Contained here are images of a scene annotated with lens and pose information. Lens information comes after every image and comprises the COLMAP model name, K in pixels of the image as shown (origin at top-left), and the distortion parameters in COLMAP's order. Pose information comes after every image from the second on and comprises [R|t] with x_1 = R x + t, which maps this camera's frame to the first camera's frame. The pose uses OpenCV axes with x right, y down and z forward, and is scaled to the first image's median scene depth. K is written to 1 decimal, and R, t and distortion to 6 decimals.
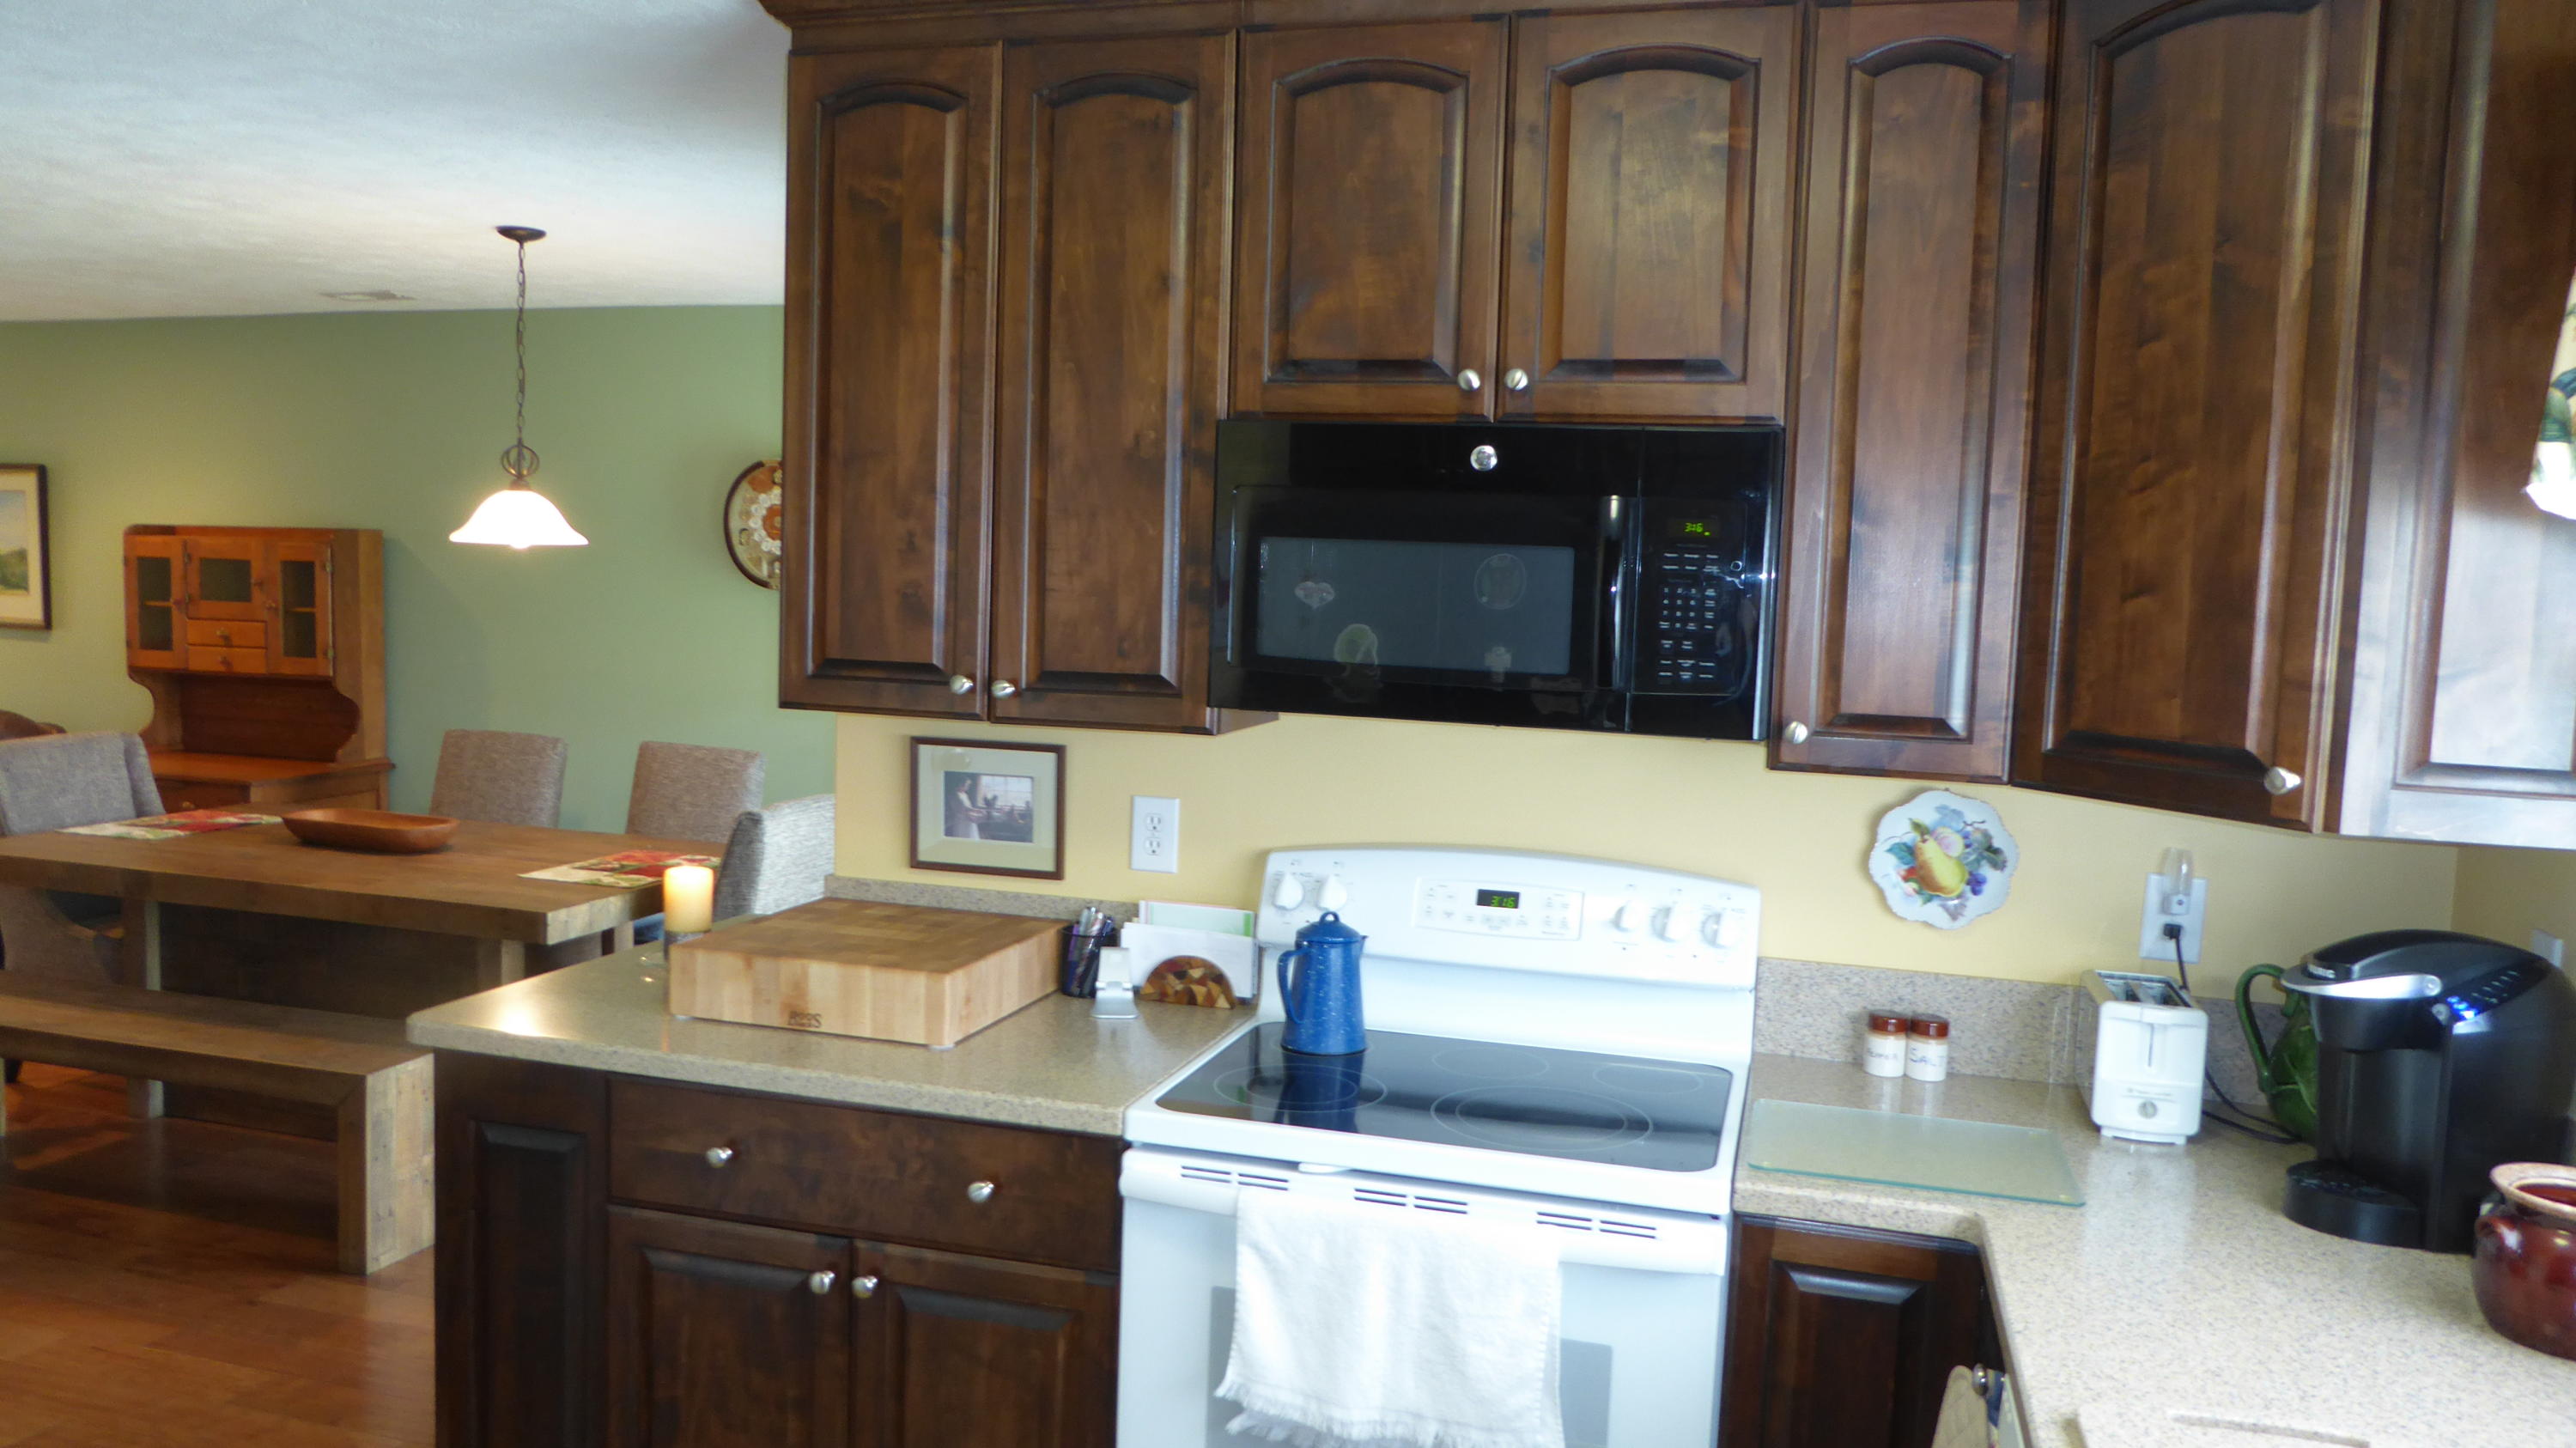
lens RADIAL K [[1824.3, 0, 1315.1], [0, 1824.3, 709.0], [0, 0, 1]] dist [-0.032955, 0.005258]
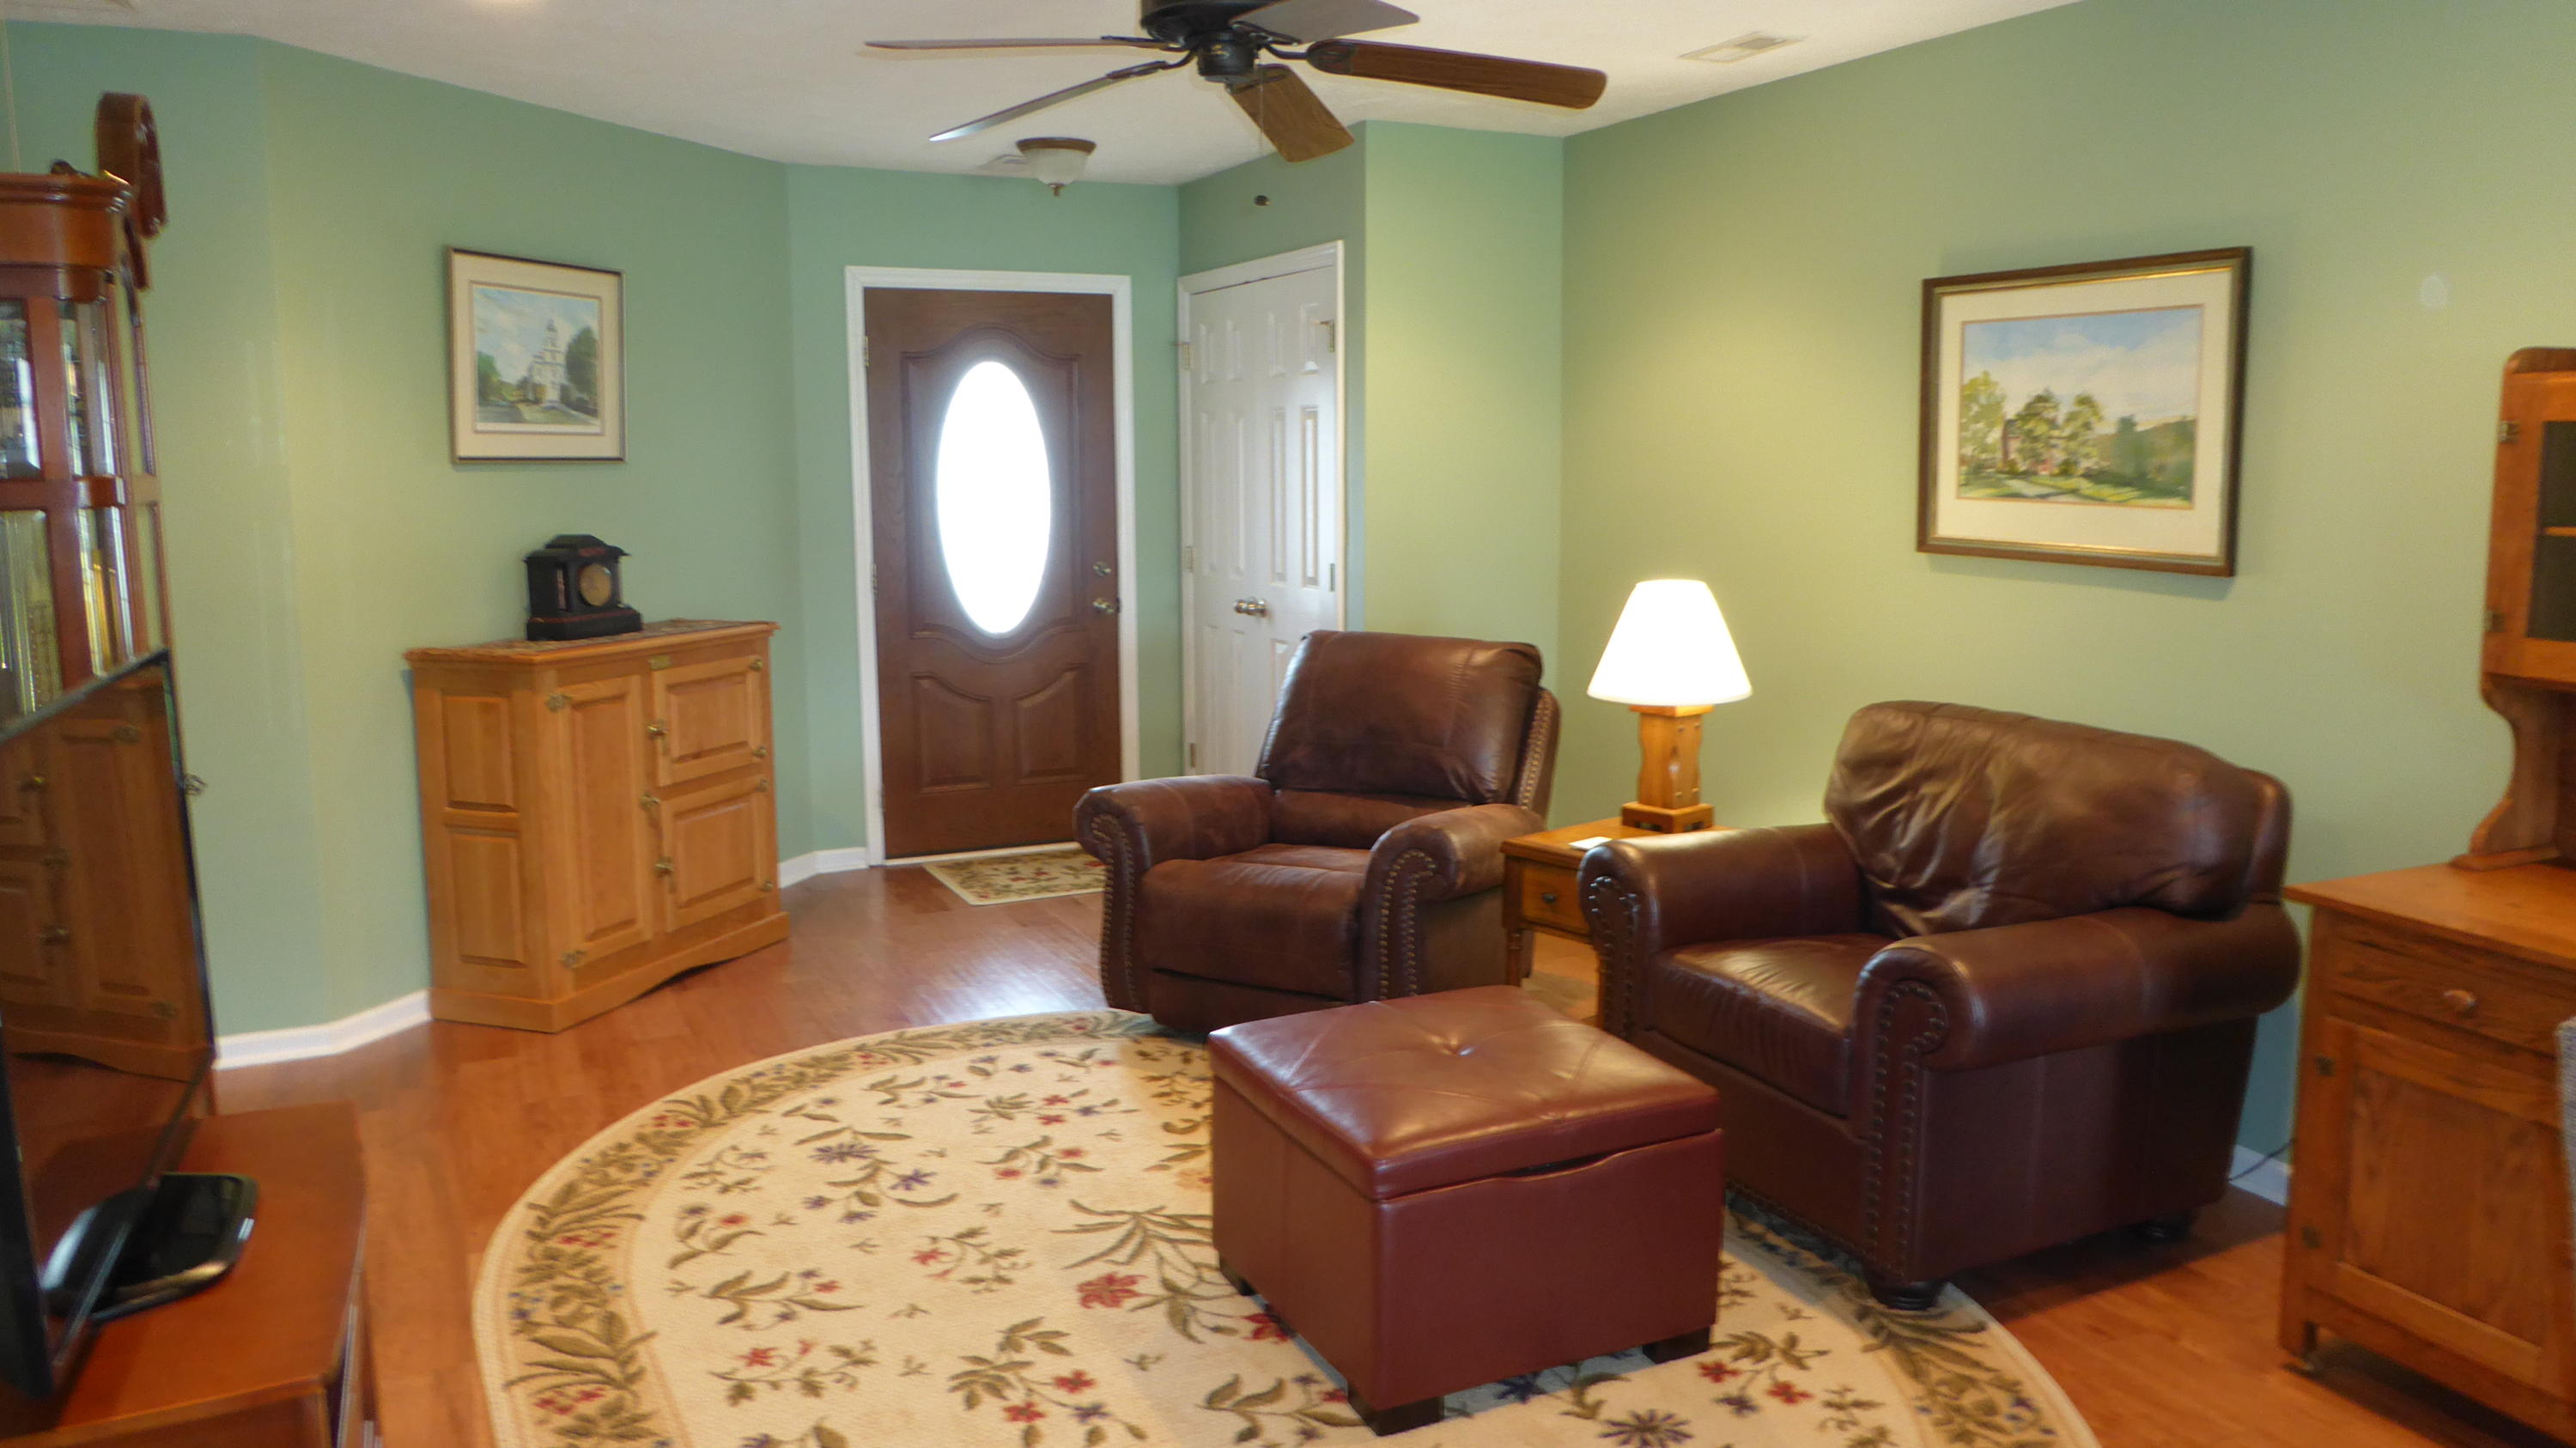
lens RADIAL K [[1838.9, 0, 1308.8], [0, 1838.9, 712.3], [0, 0, 1]] dist [-0.038066, 0.017665]
pose [[0.655679, 0.078023, -0.750998, -0.560204], [-0.031208, 0.996597, 0.076293, -0.042563], [0.754395, -0.026587, 0.655883, 0.532359]]
